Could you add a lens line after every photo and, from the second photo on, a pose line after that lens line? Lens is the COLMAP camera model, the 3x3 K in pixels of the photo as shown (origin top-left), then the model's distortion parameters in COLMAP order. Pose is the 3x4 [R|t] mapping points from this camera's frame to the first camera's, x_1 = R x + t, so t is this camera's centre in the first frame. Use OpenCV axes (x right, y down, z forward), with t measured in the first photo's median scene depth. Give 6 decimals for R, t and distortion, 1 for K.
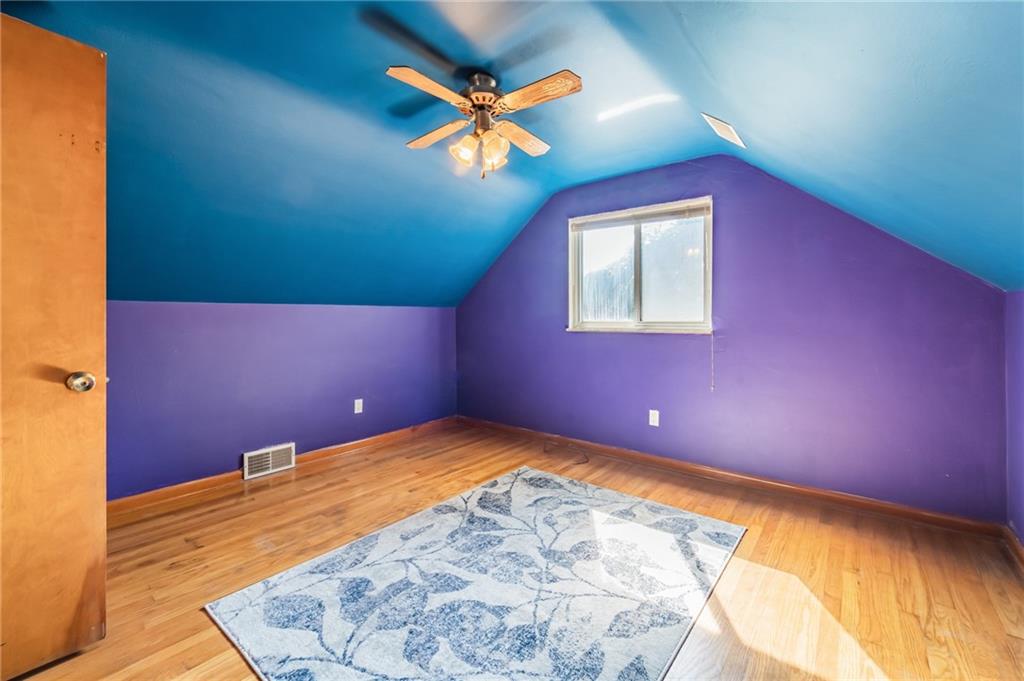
lens RADIAL K [[424.7, 0, 516.3], [0, 424.7, 321.5], [0, 0, 1]] dist [-0.000293, -0.000356]
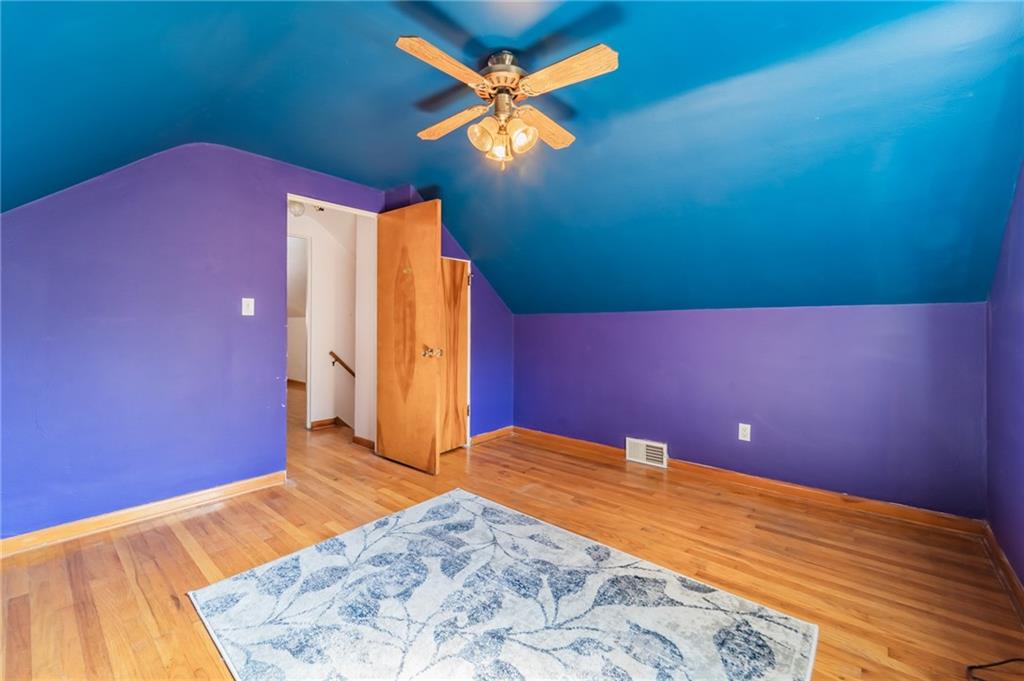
lens RADIAL K [[424.7, 0, 516.3], [0, 424.7, 321.5], [0, 0, 1]] dist [-0.000293, -0.000356]
pose [[-0.038331, -0.005336, -0.999251, 0.738291], [-0.006455, 0.999966, -0.005093, -0.010891], [0.999244, 0.006255, -0.038365, 0.941212]]
